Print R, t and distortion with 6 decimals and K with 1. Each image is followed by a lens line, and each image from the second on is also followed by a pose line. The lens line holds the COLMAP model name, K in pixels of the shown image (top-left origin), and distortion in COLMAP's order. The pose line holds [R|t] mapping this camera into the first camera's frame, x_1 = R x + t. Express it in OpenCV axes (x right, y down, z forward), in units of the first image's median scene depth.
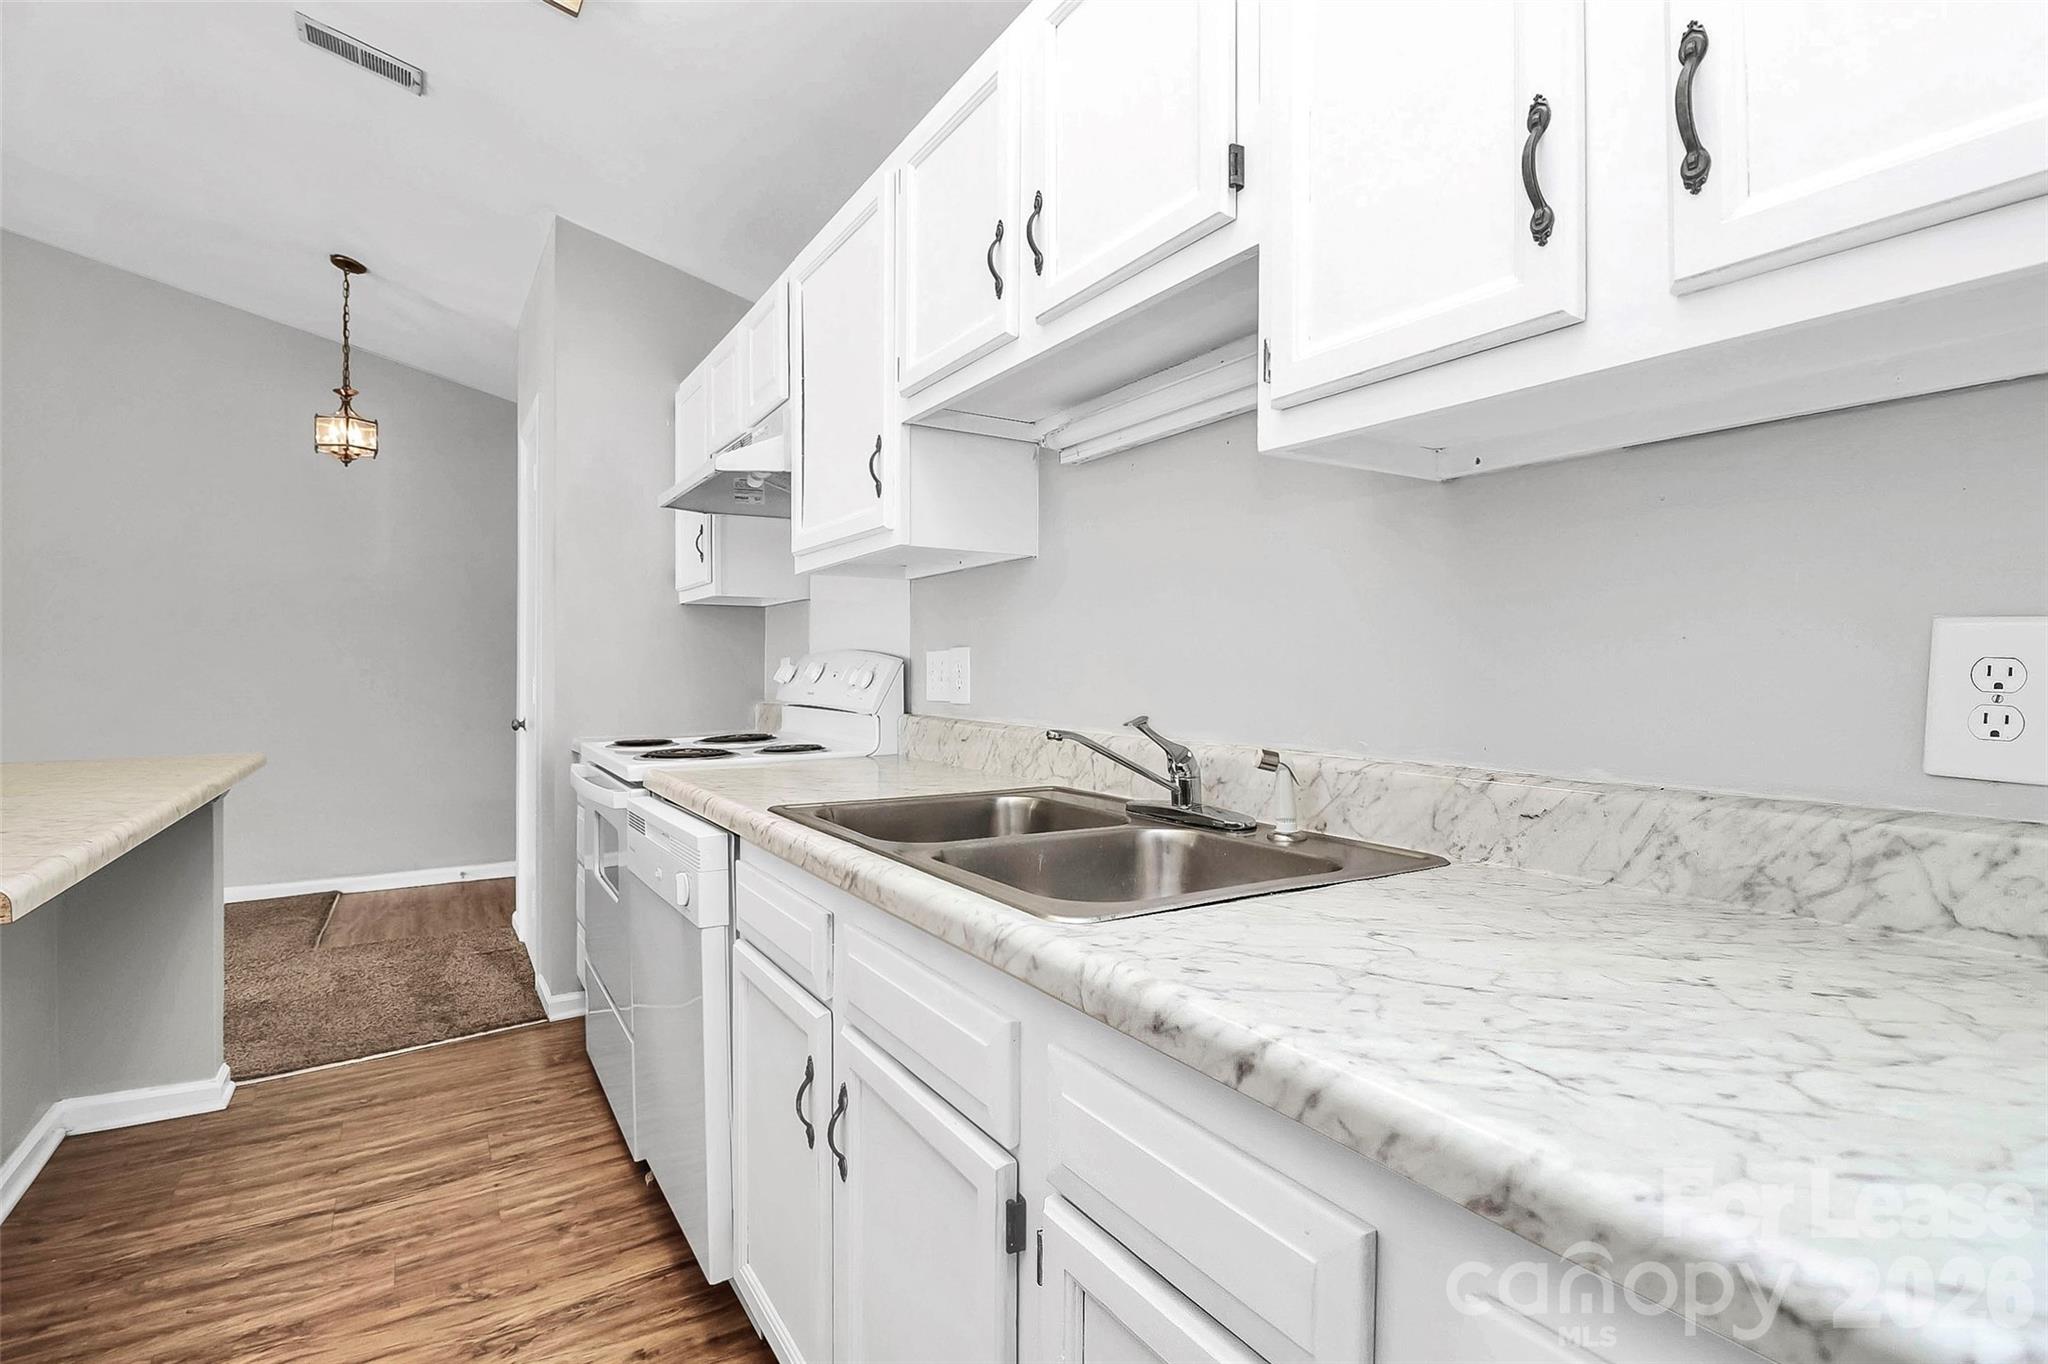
lens RADIAL K [[994.8, 0, 1037.3], [0, 994.8, 676.3], [0, 0, 1]] dist [-0.001818, -0.006823]
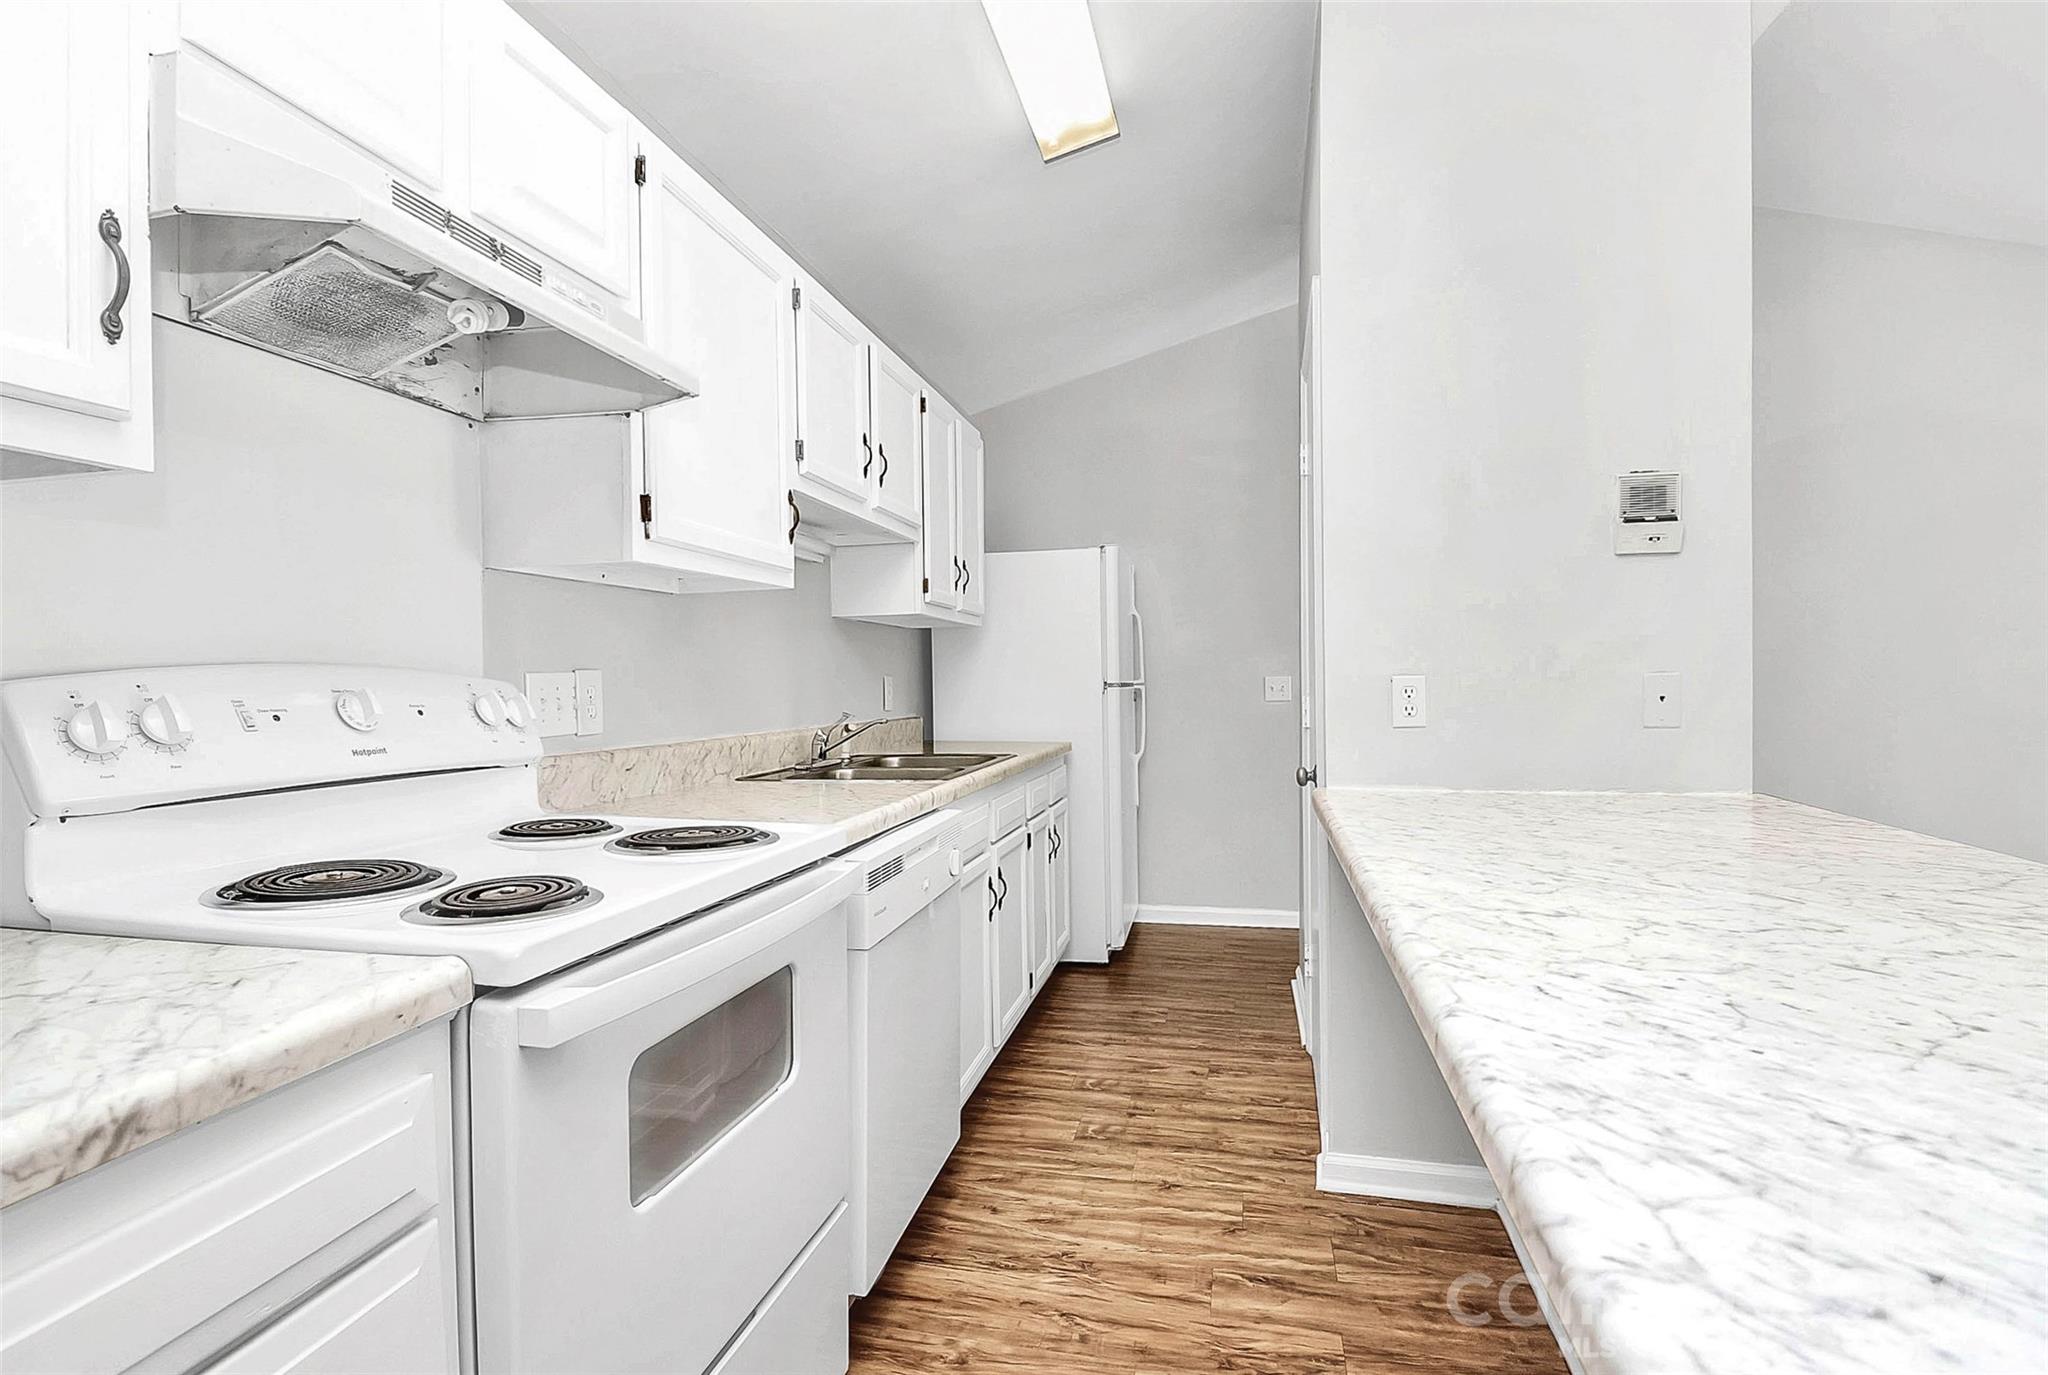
lens RADIAL K [[994.8, 0, 1014.6], [0, 994.8, 685.4], [0, 0, 1]] dist [-0.001818, -0.006823]
pose [[-0.708916, 0.000853, 0.705293, -0.424811], [0.018530, 0.999677, 0.017417, -0.010949], [-0.705050, 0.025416, -0.708702, 0.596903]]
